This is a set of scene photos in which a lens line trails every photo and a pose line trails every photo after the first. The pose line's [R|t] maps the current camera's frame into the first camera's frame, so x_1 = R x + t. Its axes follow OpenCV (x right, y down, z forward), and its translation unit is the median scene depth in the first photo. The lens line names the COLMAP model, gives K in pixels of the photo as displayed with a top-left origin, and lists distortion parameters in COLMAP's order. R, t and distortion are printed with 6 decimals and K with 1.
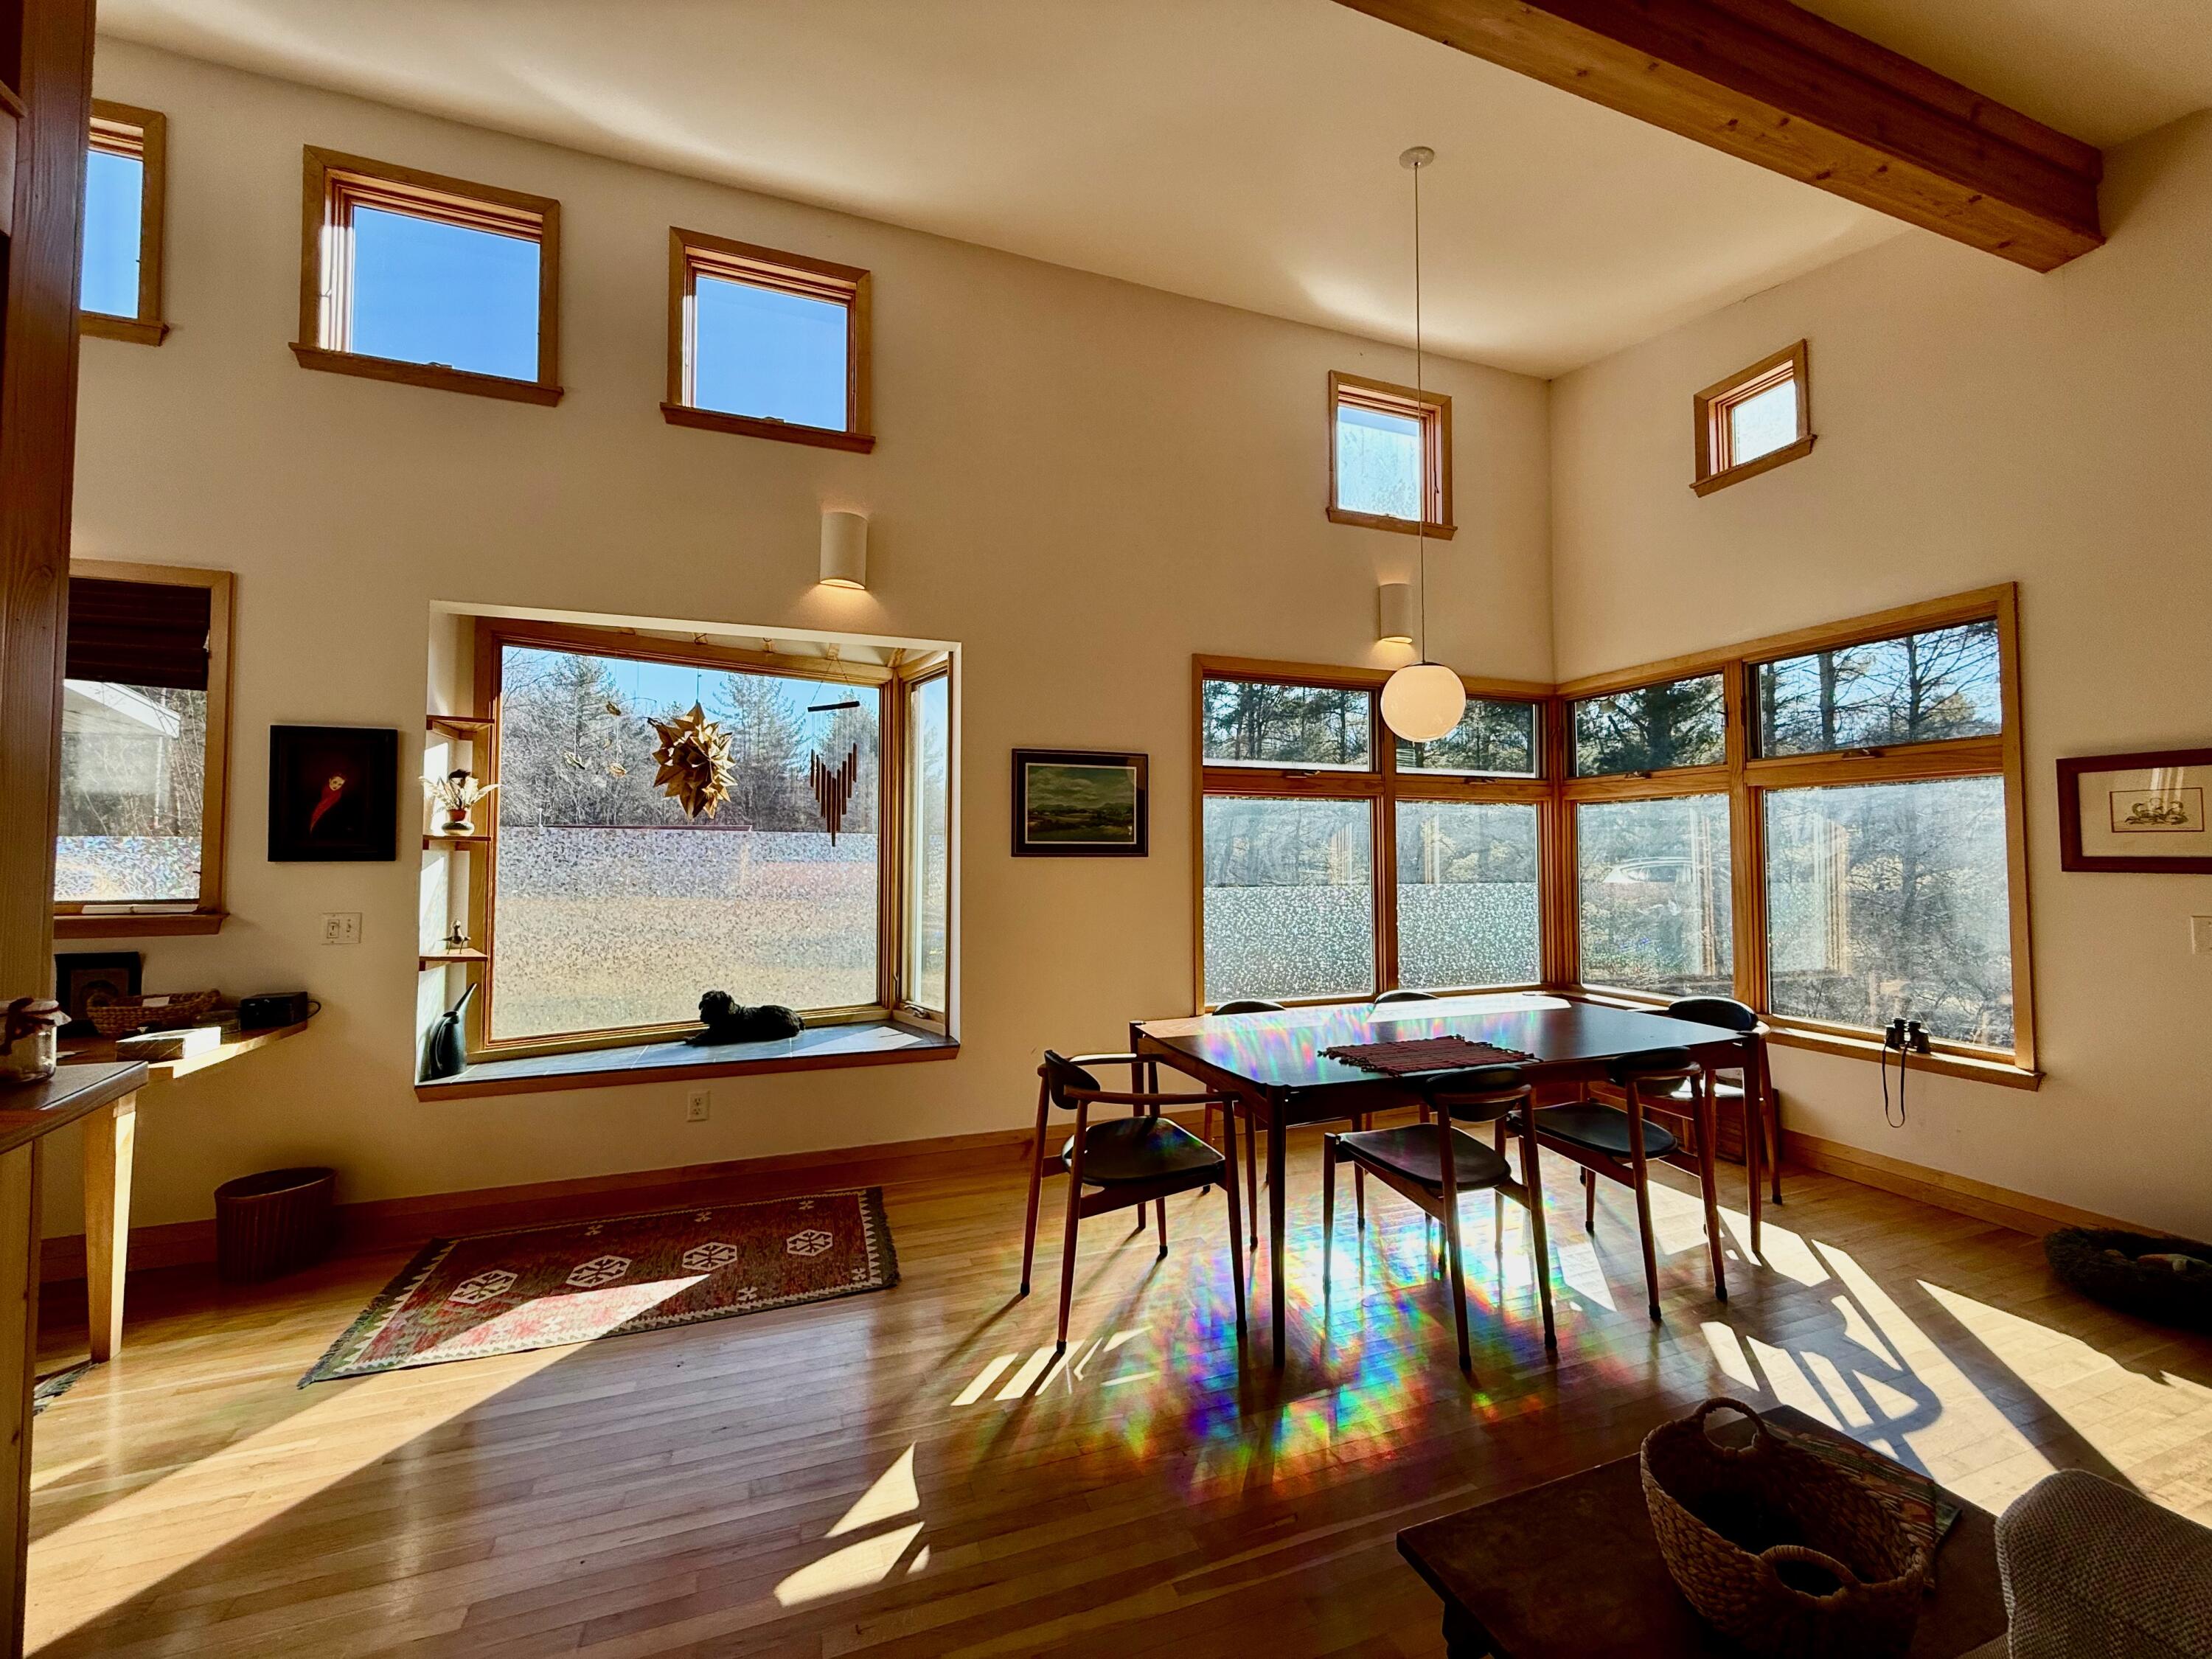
lens RADIAL K [[869.5, 0, 1105.9], [0, 869.5, 826.3], [0, 0, 1]] dist [0.002711, 0.000811]
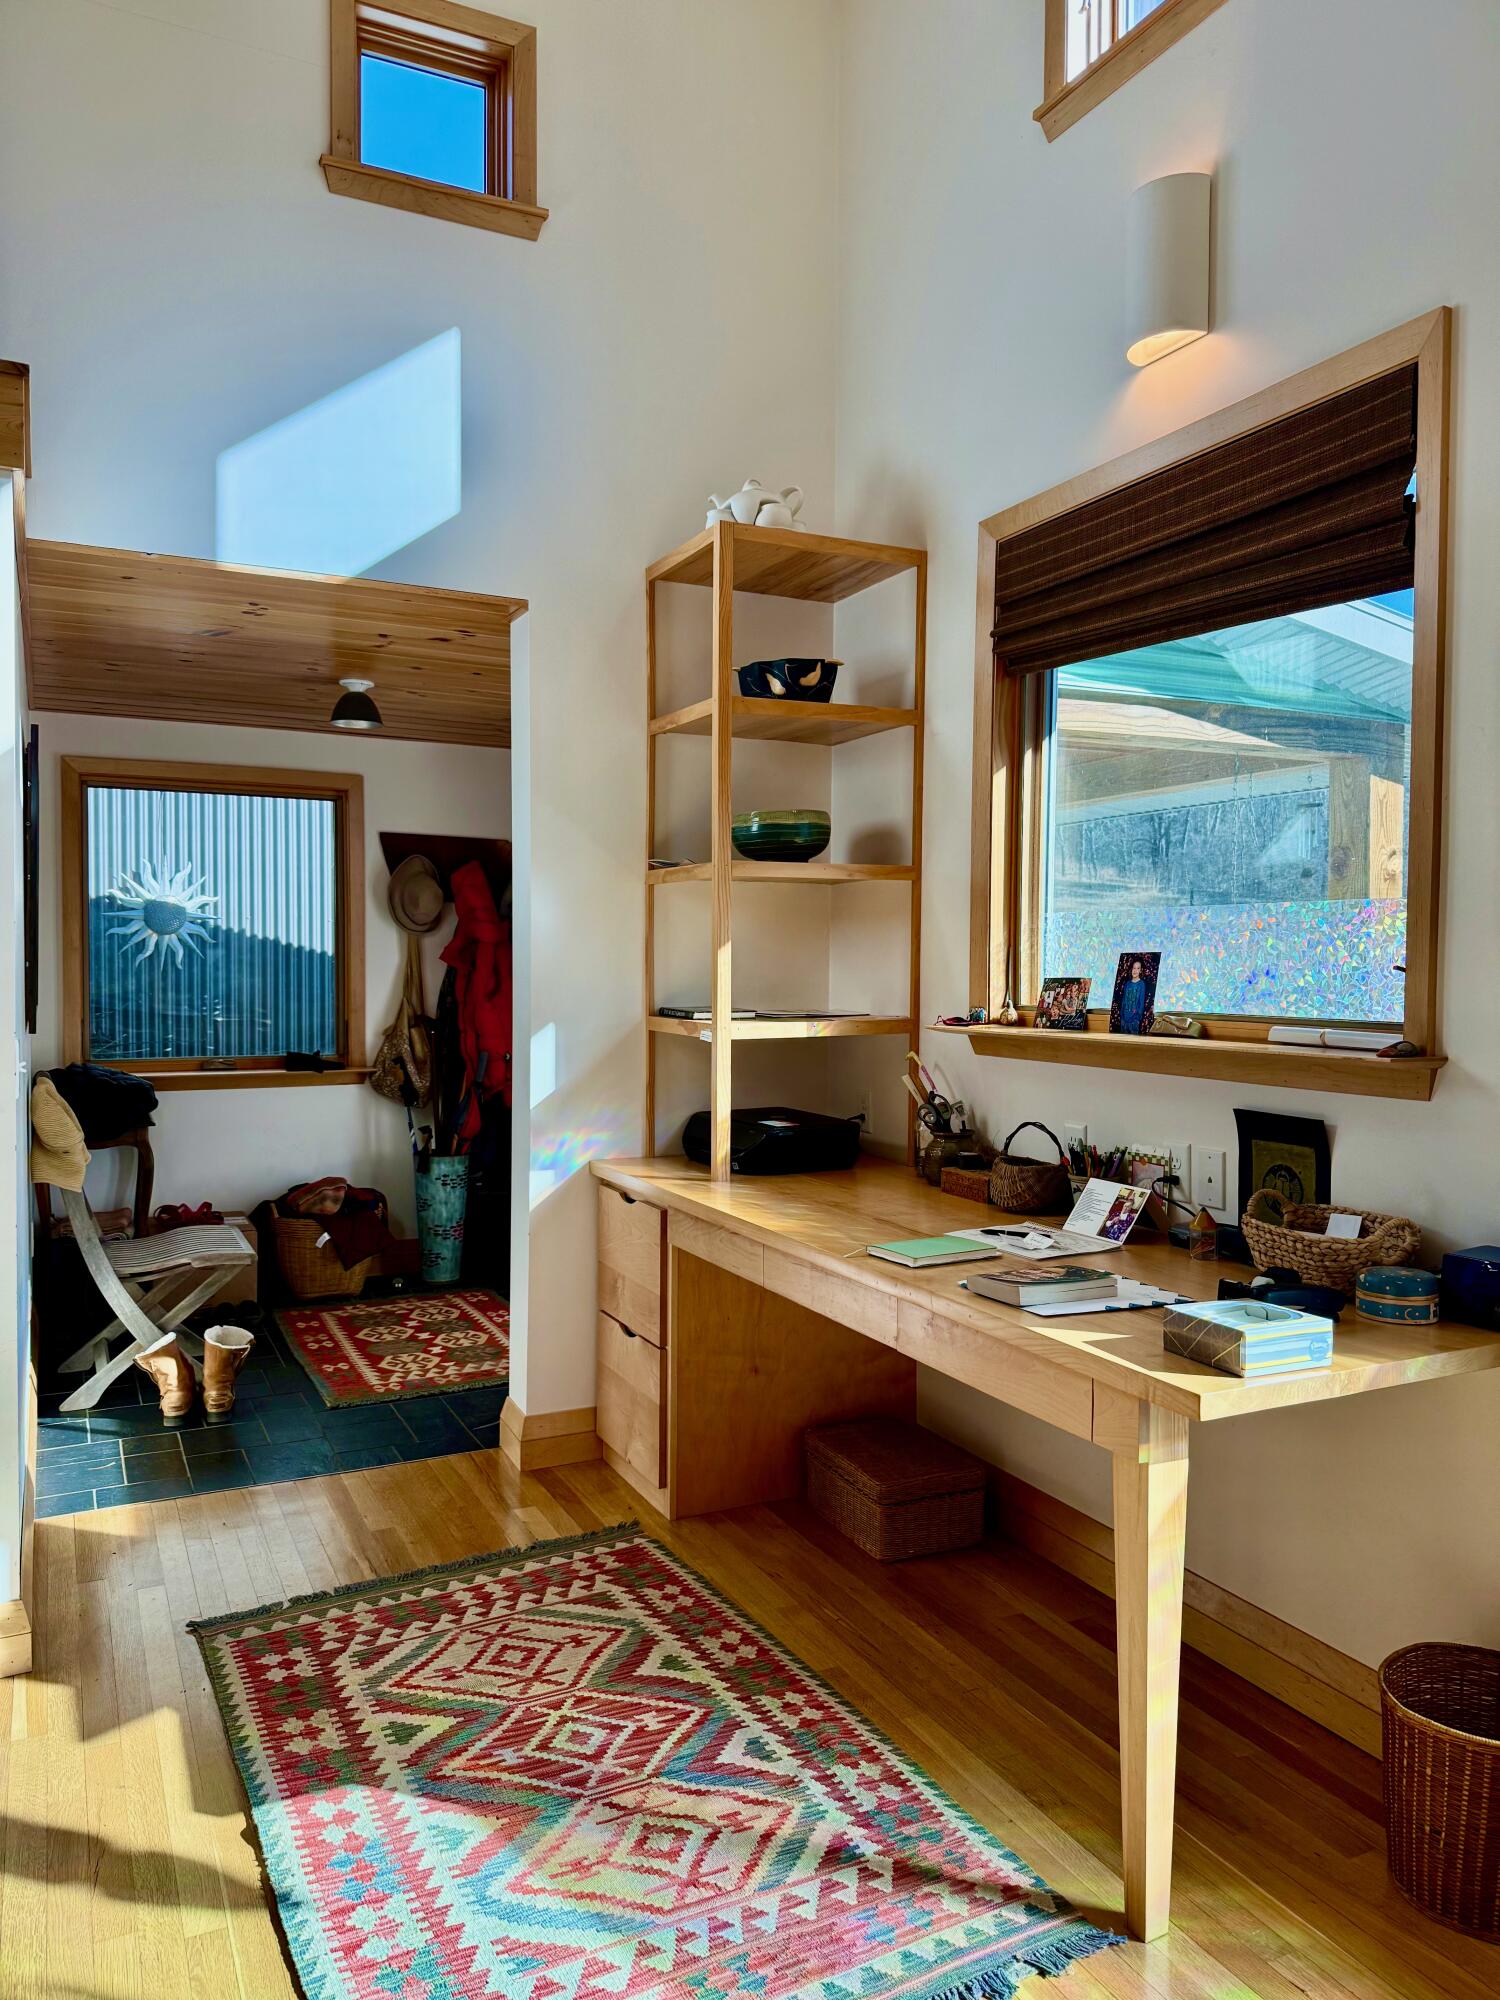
lens RADIAL K [[1426.8, 0, 750.7], [0, 1426.8, 1008.2], [0, 0, 1]] dist [0.046413, -0.050419]
pose [[0.118322, 0.037132, -0.992281, -0.286095], [0.030718, 0.998685, 0.041035, 0.030054], [0.992500, -0.035337, 0.117026, 0.535320]]
